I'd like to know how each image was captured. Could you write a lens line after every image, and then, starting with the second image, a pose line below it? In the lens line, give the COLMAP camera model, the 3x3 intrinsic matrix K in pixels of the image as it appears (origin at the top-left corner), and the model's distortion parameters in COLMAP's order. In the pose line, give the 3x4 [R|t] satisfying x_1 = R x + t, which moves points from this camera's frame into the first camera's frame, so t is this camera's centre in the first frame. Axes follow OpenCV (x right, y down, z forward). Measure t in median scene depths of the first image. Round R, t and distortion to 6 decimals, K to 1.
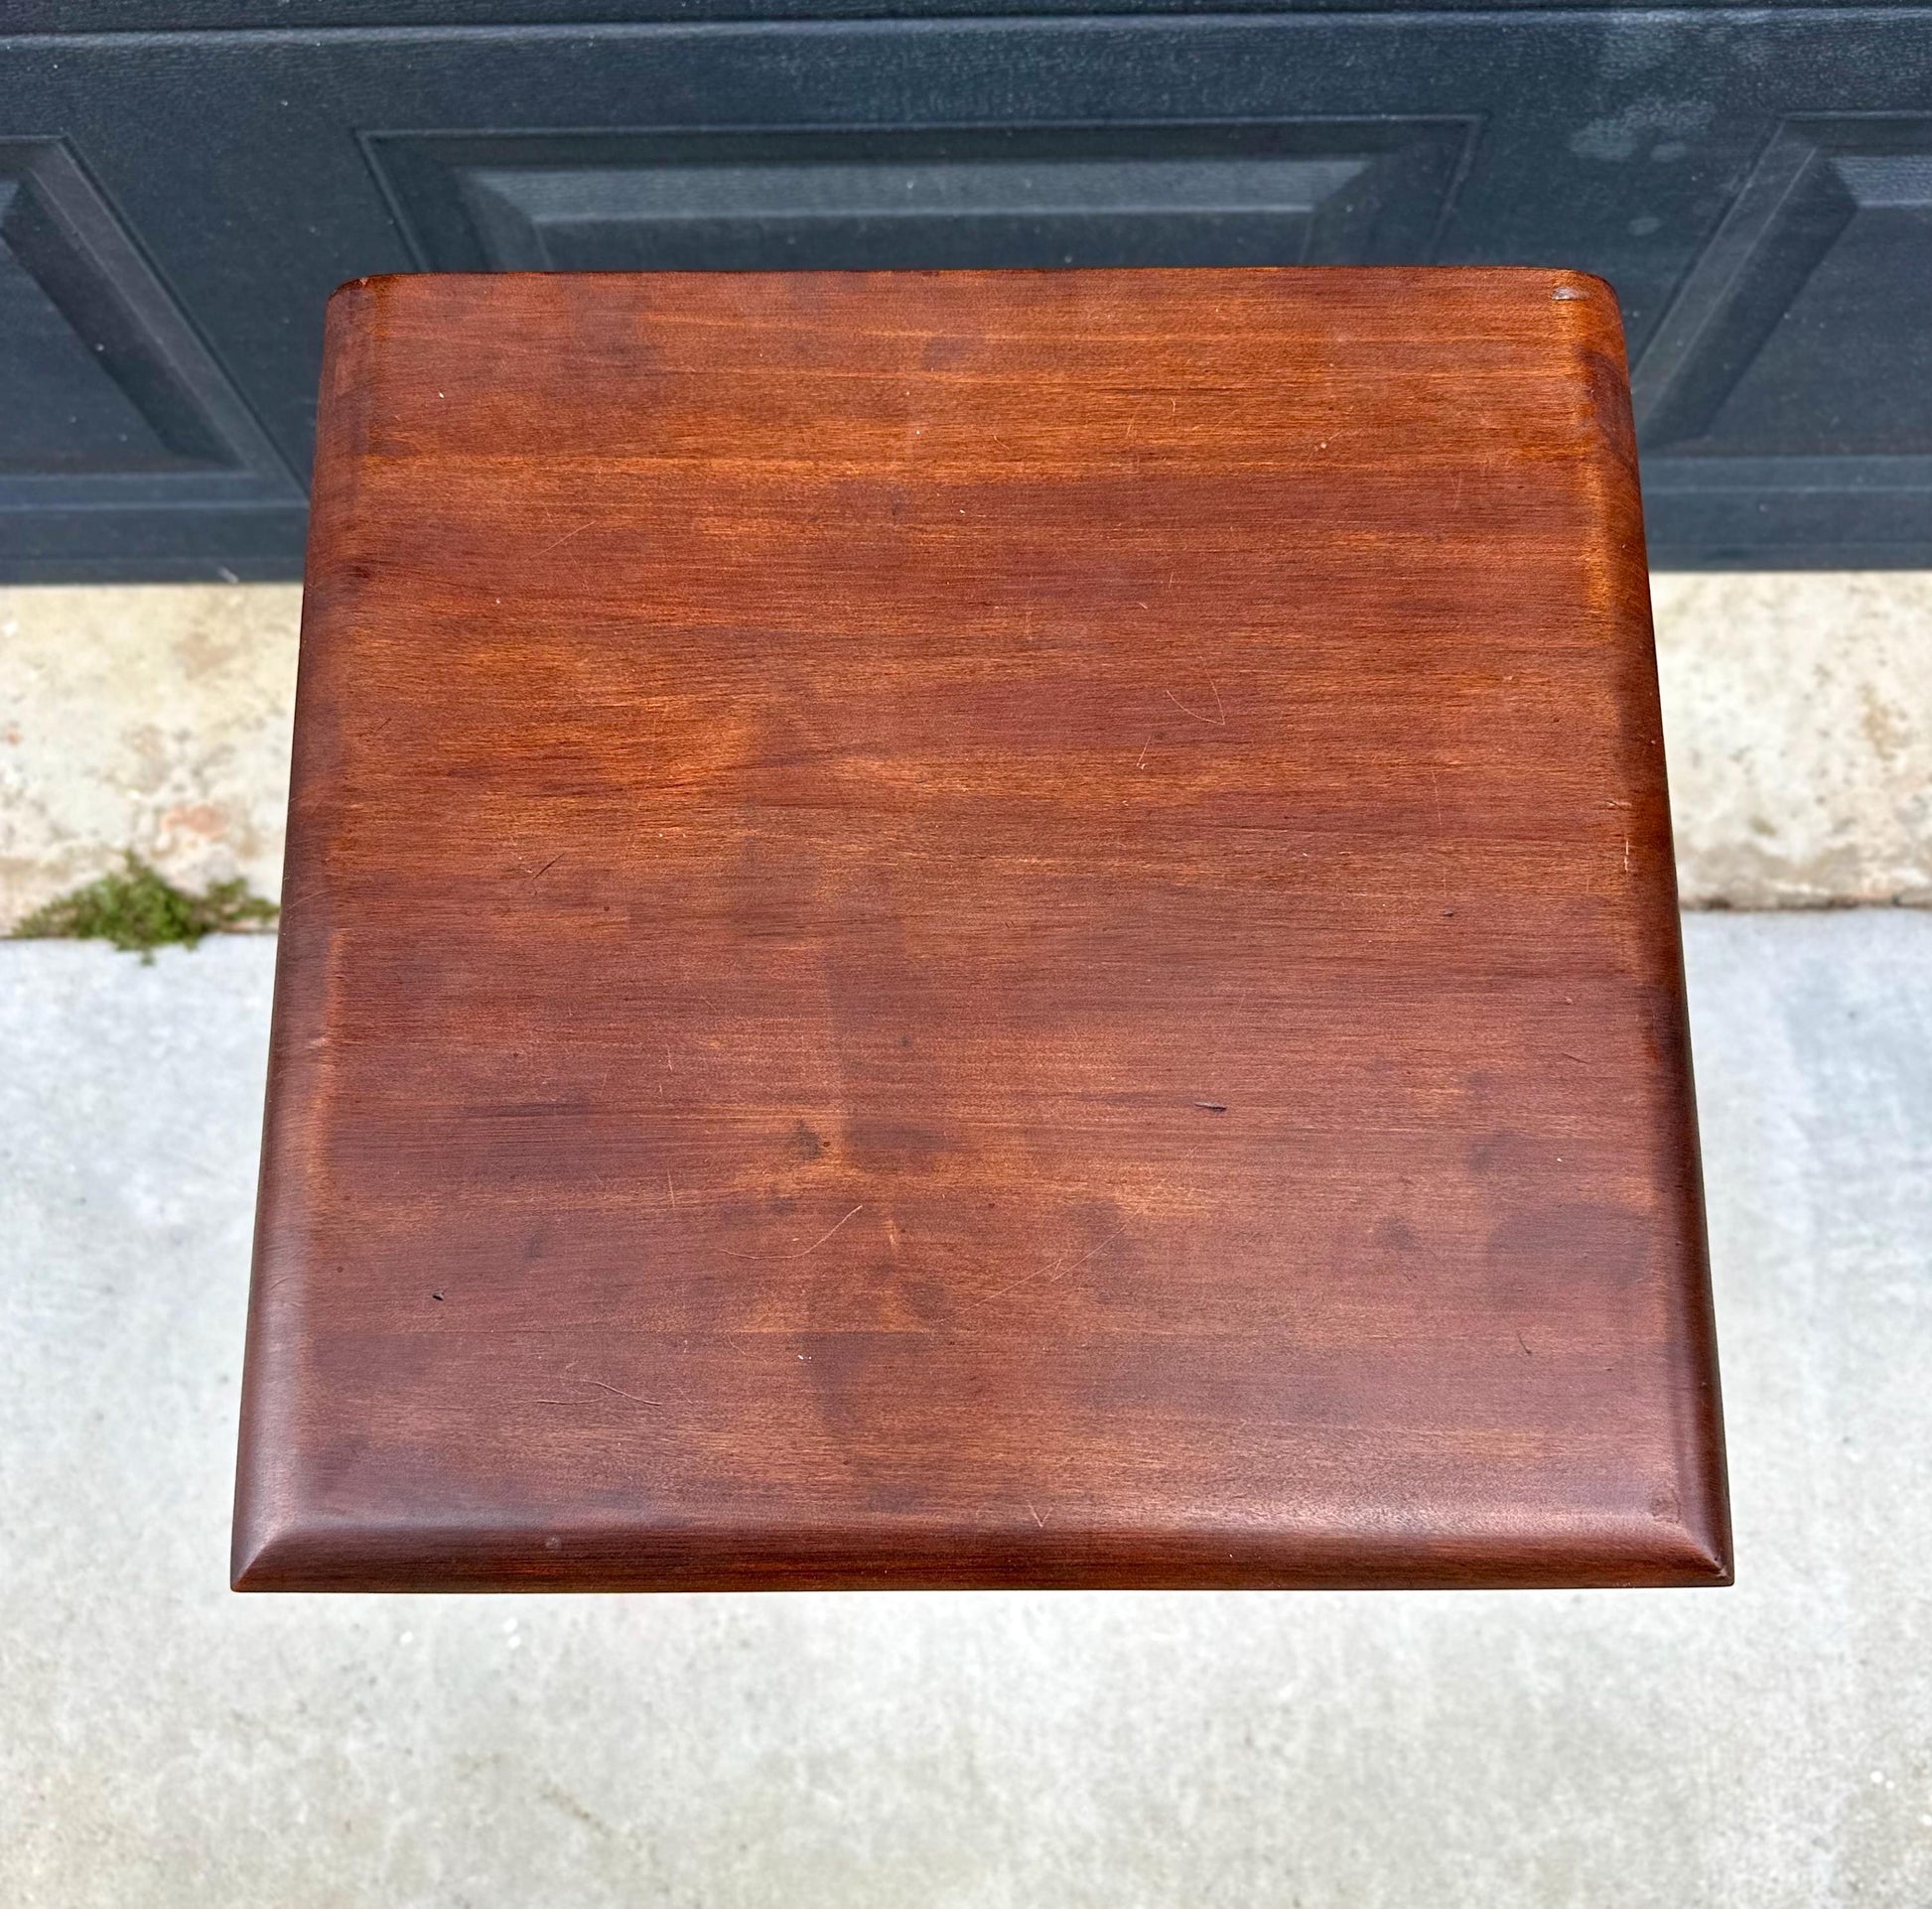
lens RADIAL K [[1880.1, 0, 964.4], [0, 1880.1, 1026.7], [0, 0, 1]] dist [-0.006818, 0.000000]
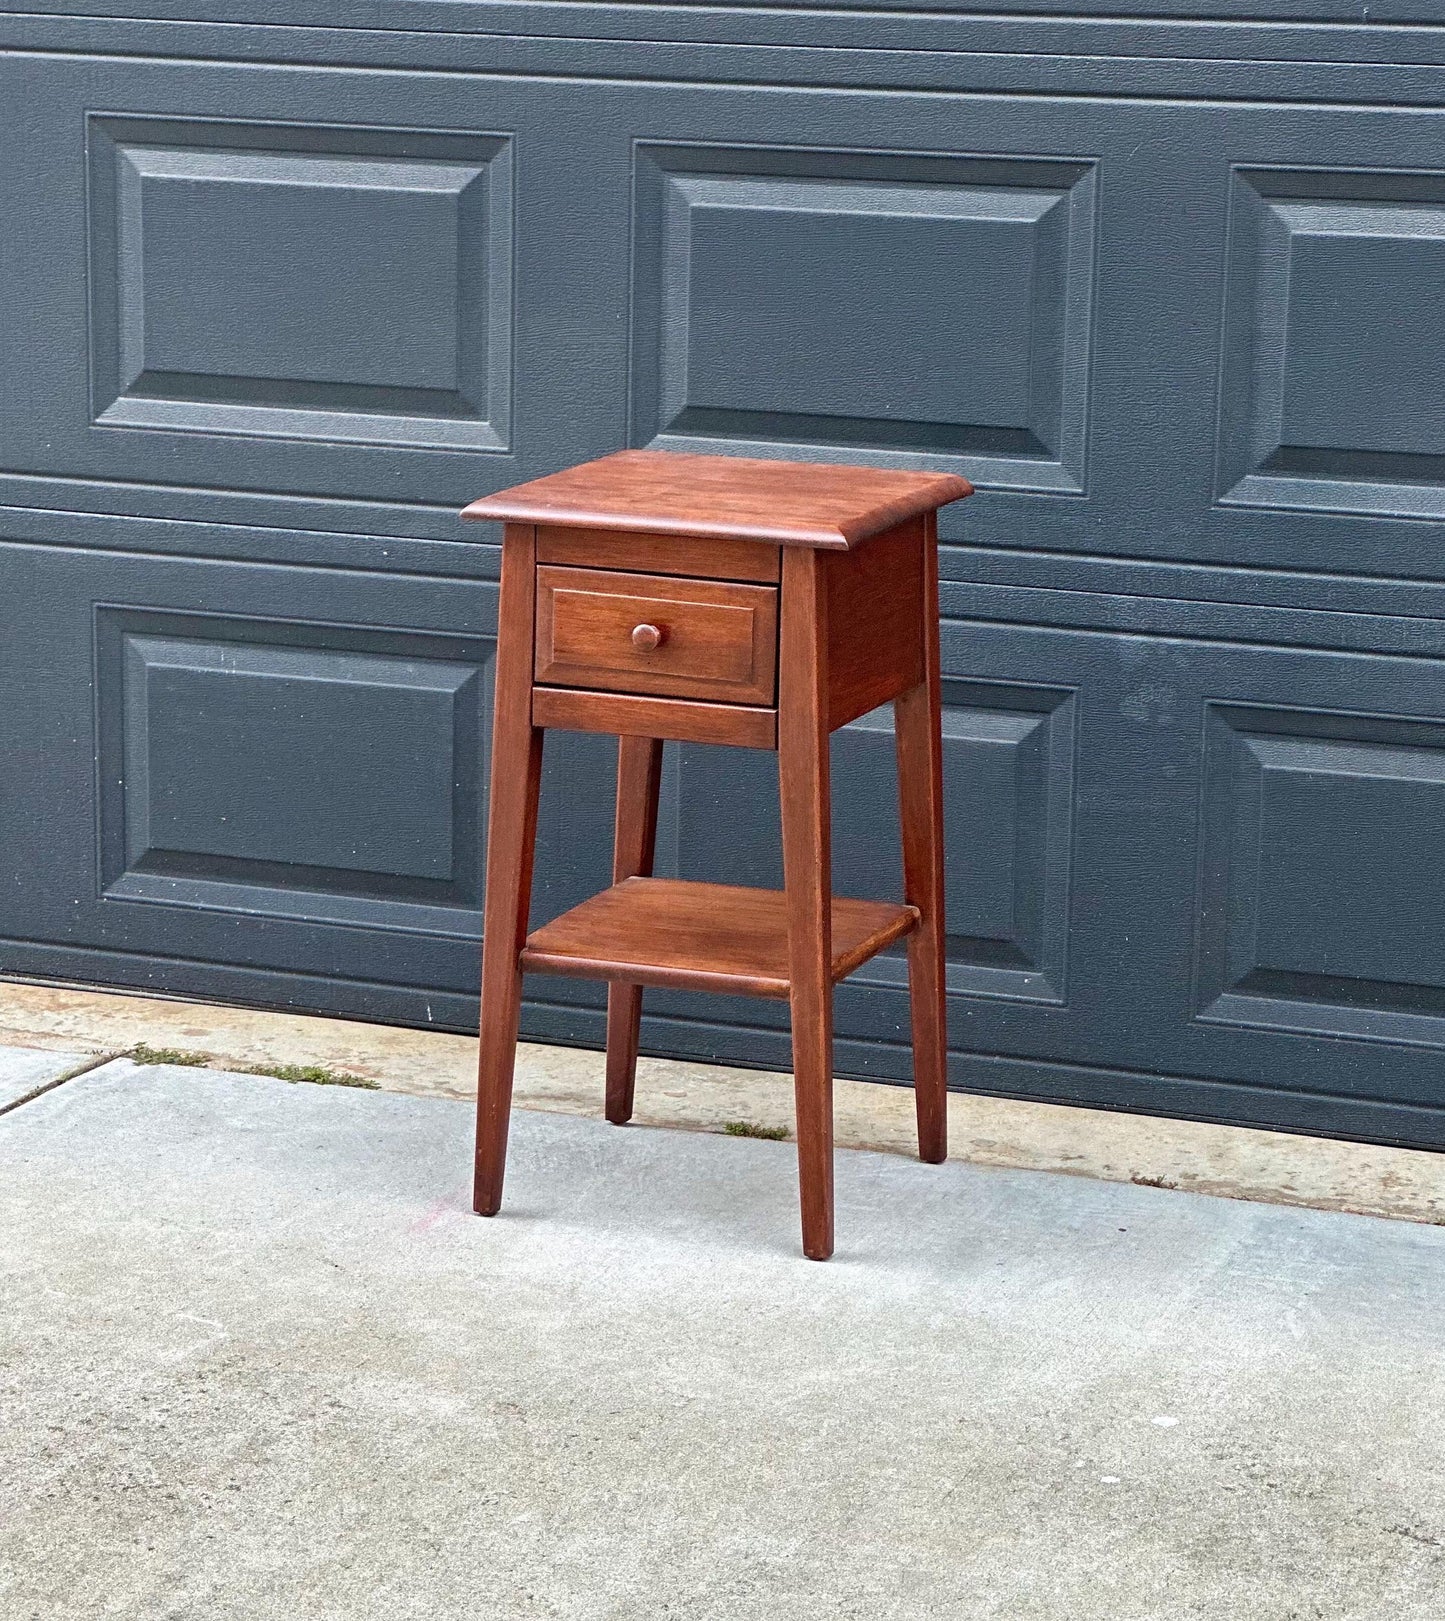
lens RADIAL K [[4564.8, 0, 744.2], [0, 4564.8, 873.9], [0, 0, 1]] dist [0.138676, 0.000000]
pose [[0.931983, 0.106741, -0.346430, 1.460613], [-0.358252, 0.417120, -0.835264, 3.484471], [0.055346, 0.902561, 0.426989, -0.948123]]
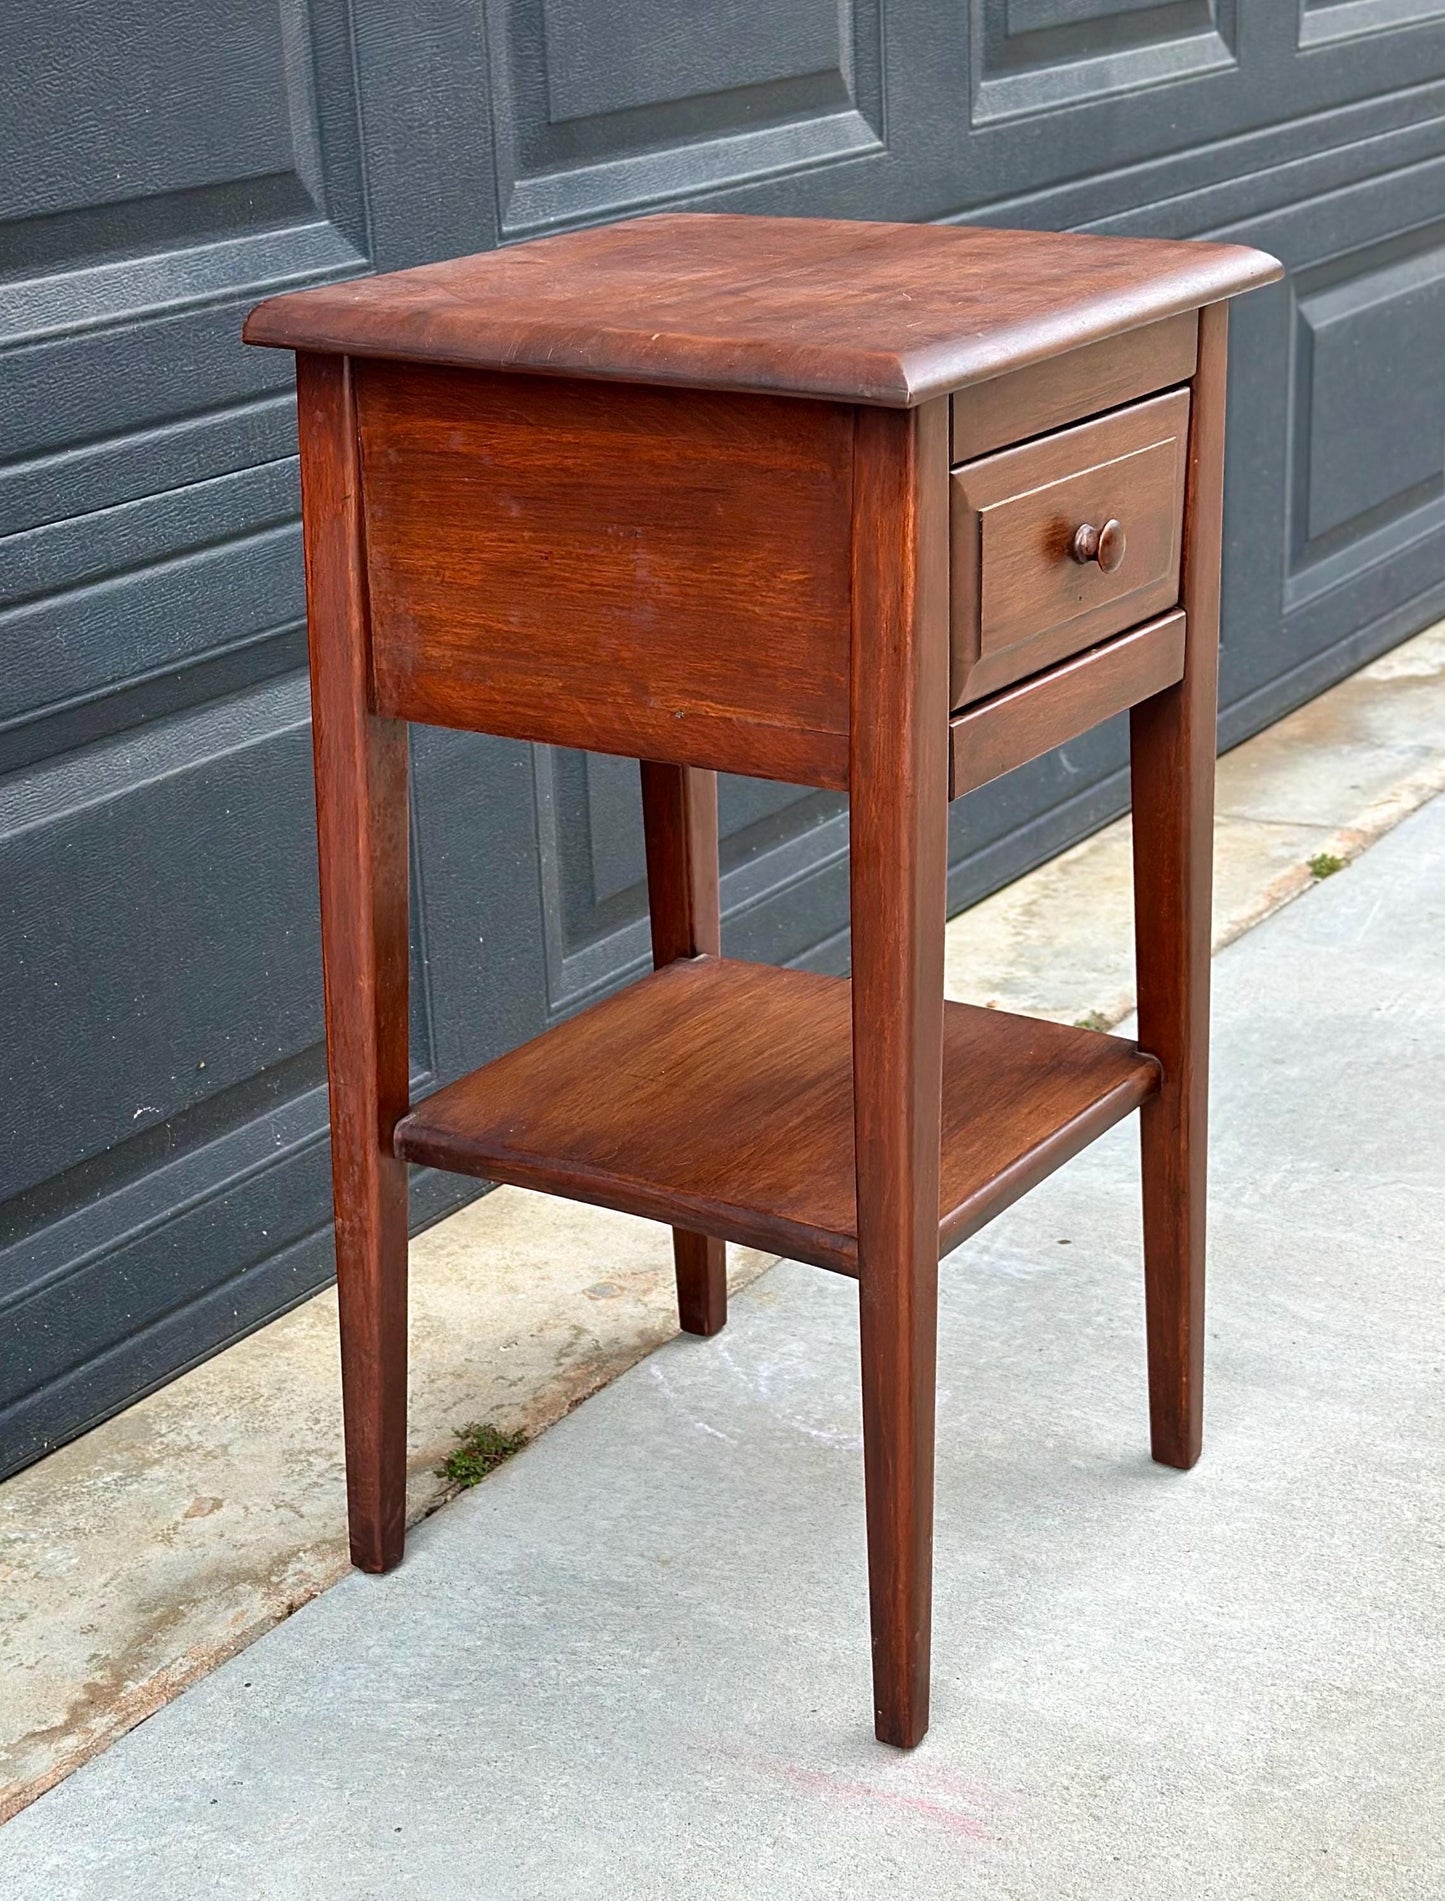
lens RADIAL K [[3296.0, 0, 682.7], [0, 3296.0, 1062.0], [0, 0, 1]] dist [0.152617, 0.000000]
pose [[0.553021, -0.315032, 0.771313, -1.315149], [0.817864, 0.381882, -0.430423, 0.724077], [-0.158953, 0.868862, 0.468842, 0.075111]]
